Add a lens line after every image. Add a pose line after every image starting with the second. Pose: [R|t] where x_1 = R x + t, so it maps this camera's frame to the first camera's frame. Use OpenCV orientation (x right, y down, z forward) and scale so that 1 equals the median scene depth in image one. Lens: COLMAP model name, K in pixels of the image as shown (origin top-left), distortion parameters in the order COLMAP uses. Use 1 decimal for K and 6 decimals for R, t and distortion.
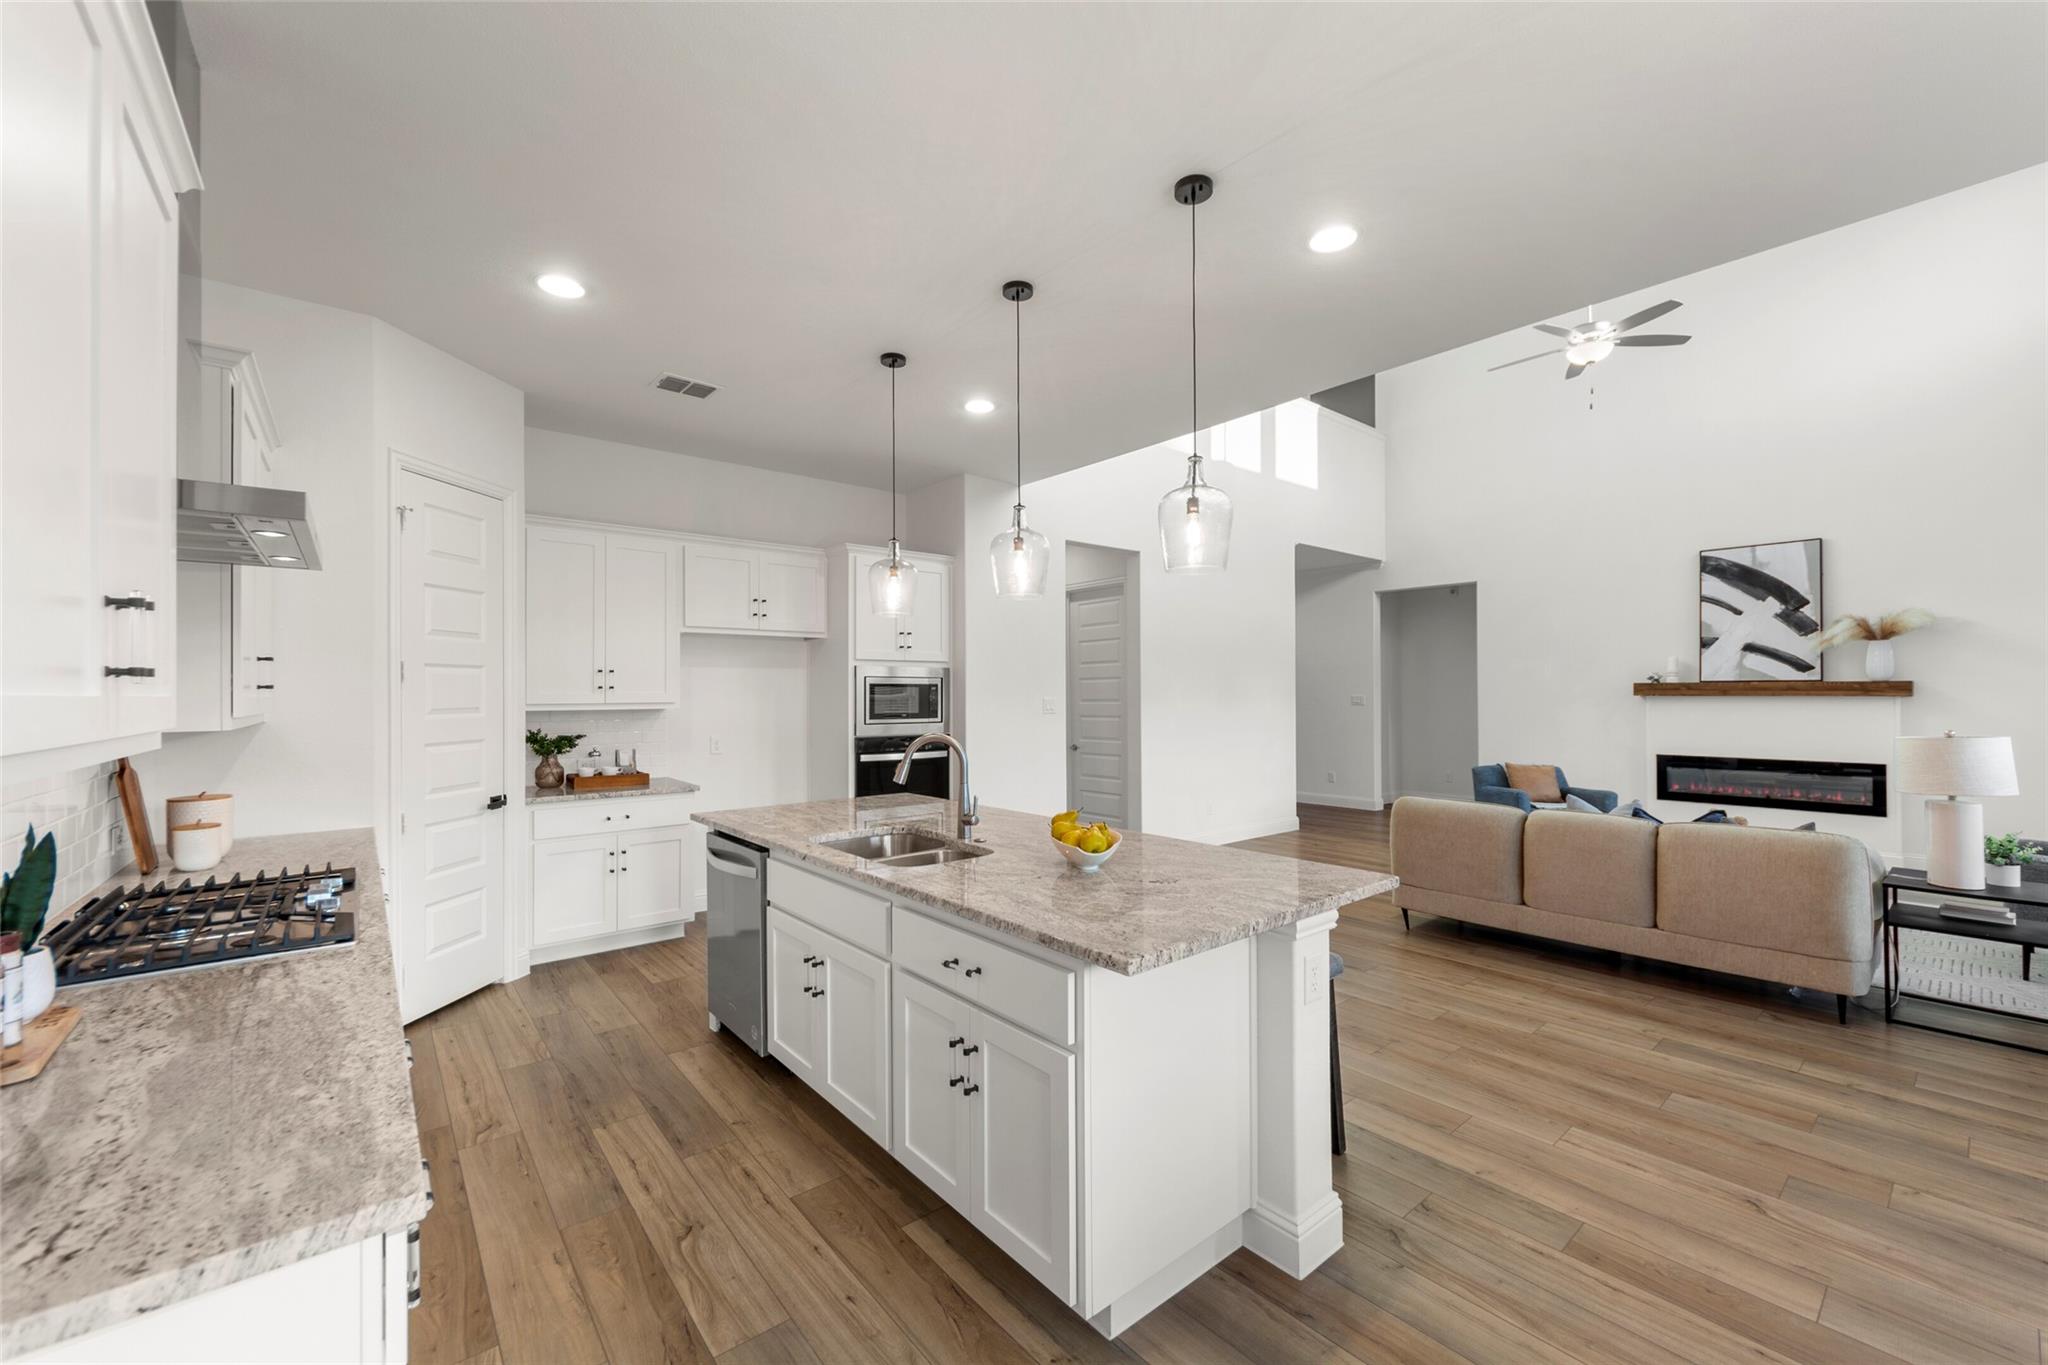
lens RADIAL K [[802.0, 0, 1024.0], [0, 802.0, 682.5], [0, 0, 1]] dist [-0.009781, 0.000265]
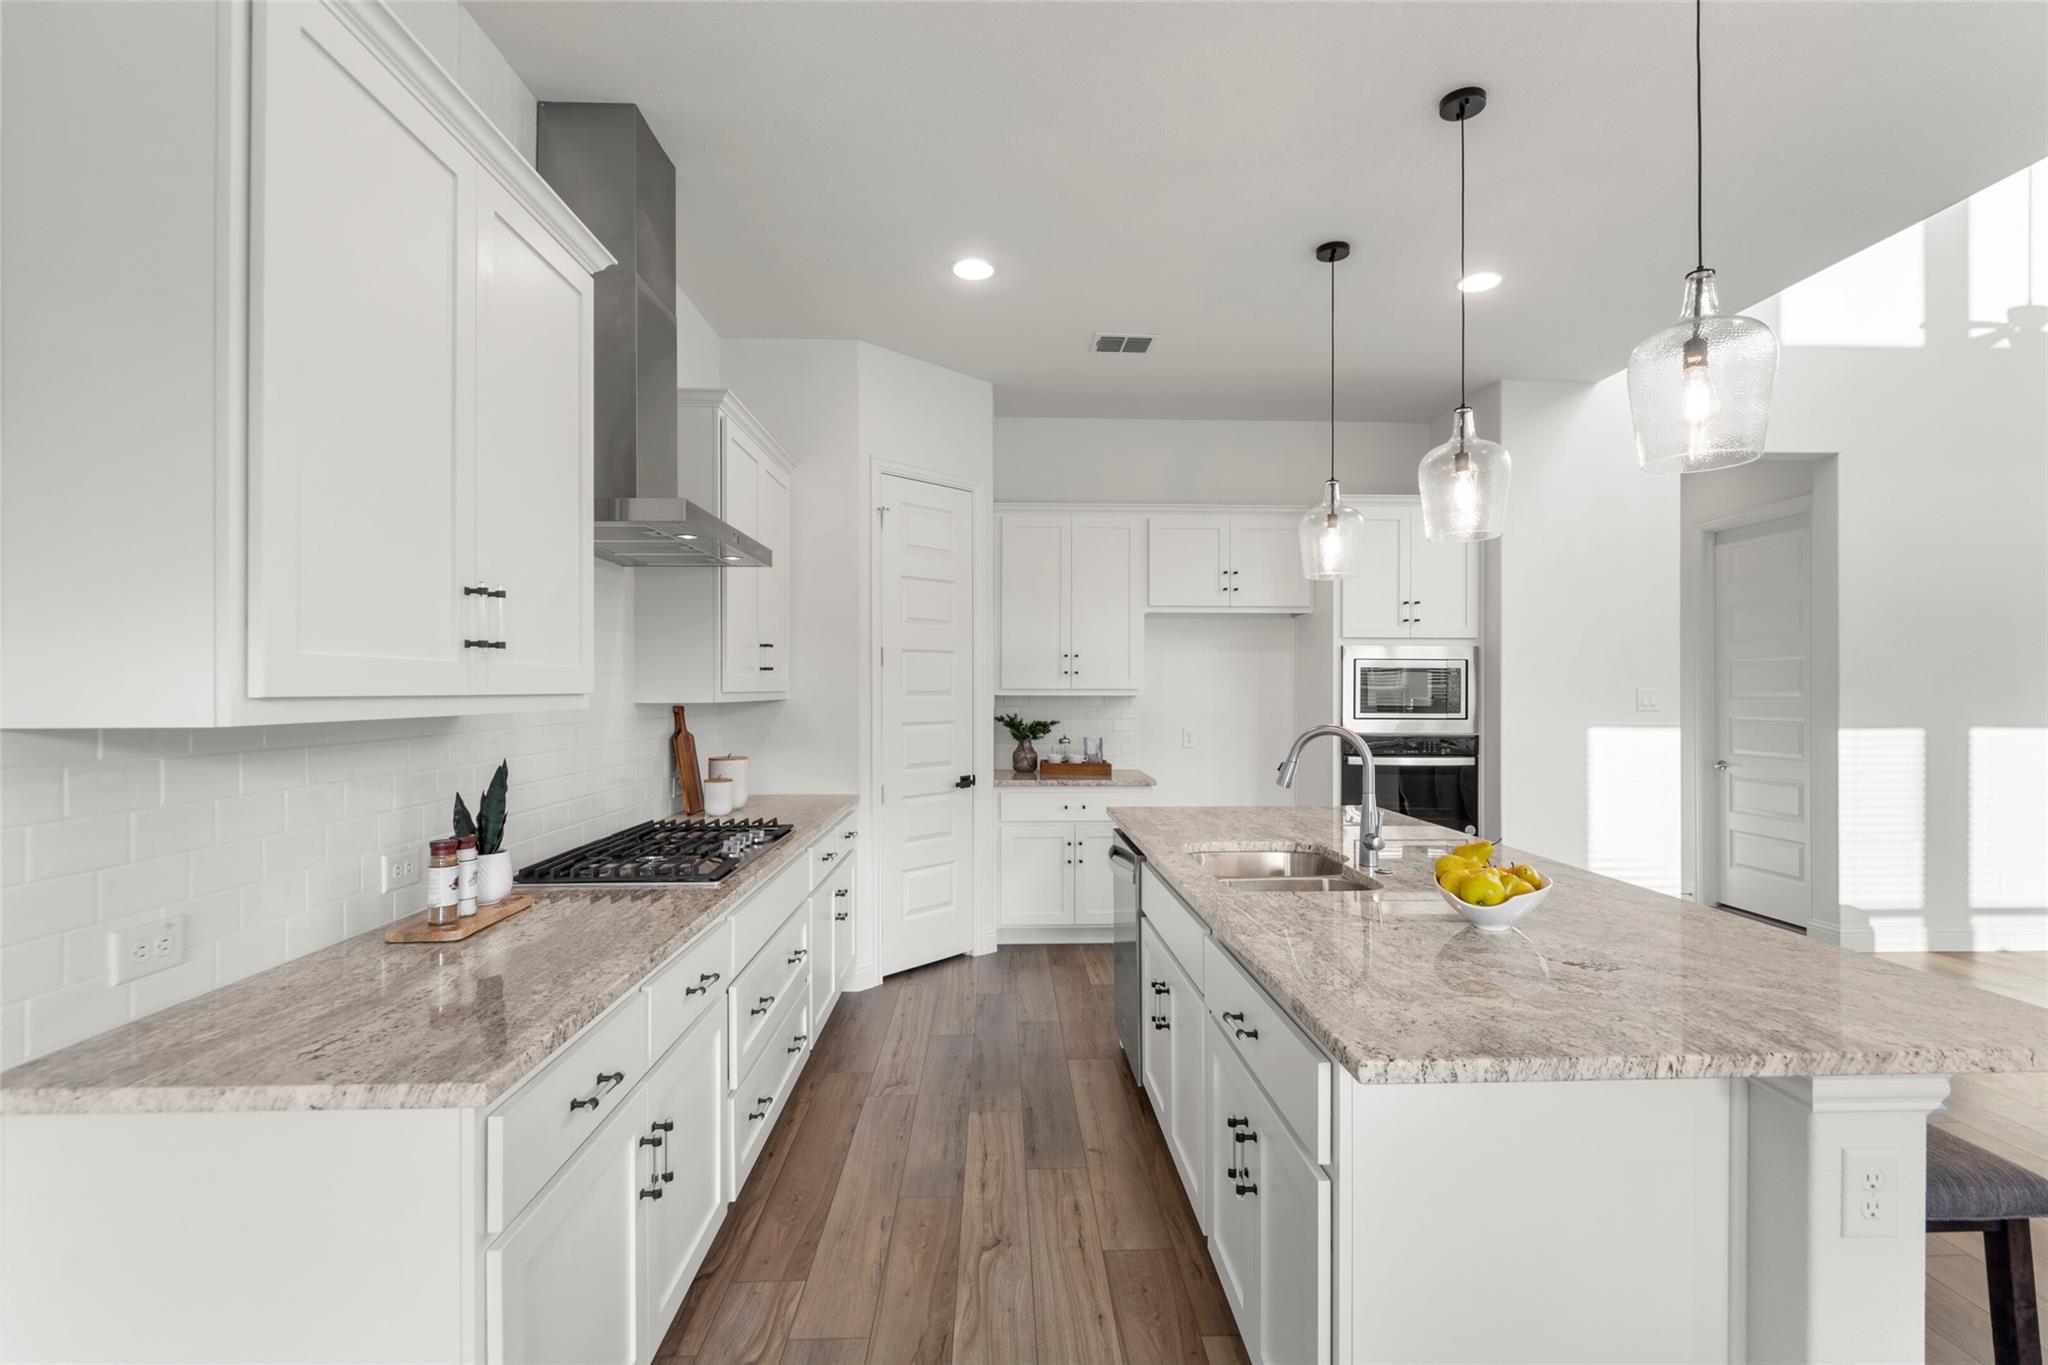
lens RADIAL K [[926.1, 0, 1024.0], [0, 926.1, 682.5], [0, 0, 1]] dist [0.002317, -0.009808]
pose [[0.795905, 0.002989, -0.605414, 0.159171], [0.002508, 0.999963, 0.008234, 0.012346], [0.605416, -0.008072, 0.795868, 0.097775]]
